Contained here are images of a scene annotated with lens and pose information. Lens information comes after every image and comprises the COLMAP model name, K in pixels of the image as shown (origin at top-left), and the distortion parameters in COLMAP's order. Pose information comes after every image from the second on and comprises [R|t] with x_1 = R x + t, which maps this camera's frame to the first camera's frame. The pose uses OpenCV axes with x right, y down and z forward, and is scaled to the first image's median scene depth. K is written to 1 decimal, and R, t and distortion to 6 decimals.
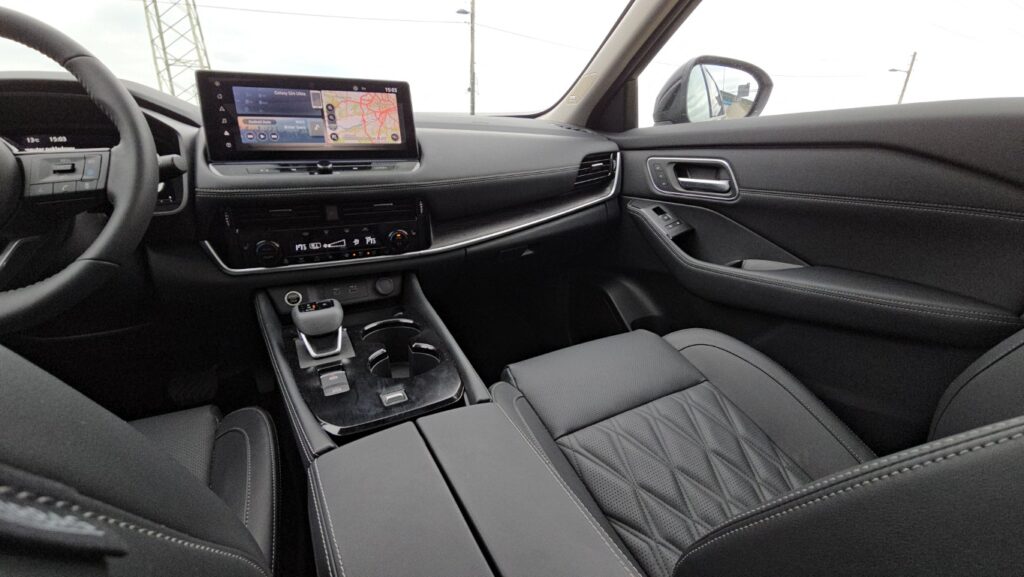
lens RADIAL K [[412.4, 0, 512.8], [0, 412.4, 293.8], [0, 0, 1]] dist [0.001563, -0.004785]
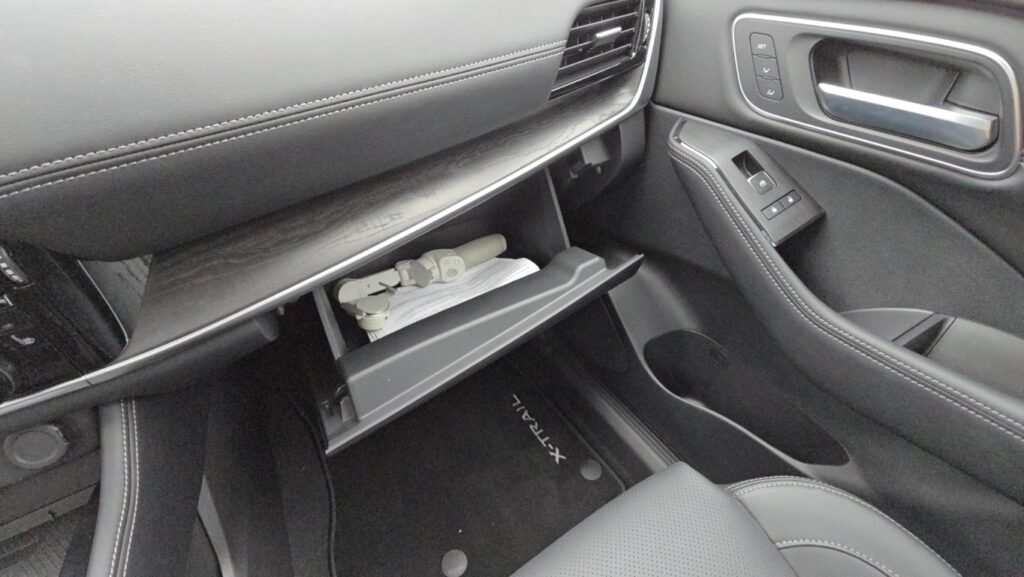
lens RADIAL K [[412.4, 0, 512.8], [0, 412.4, 293.8], [0, 0, 1]] dist [0.001563, -0.004785]
pose [[0.996595, -0.040040, 0.072082, 0.089255], [0.012447, 0.937220, 0.348516, -0.259782], [-0.081512, -0.346432, 0.934527, 0.661048]]
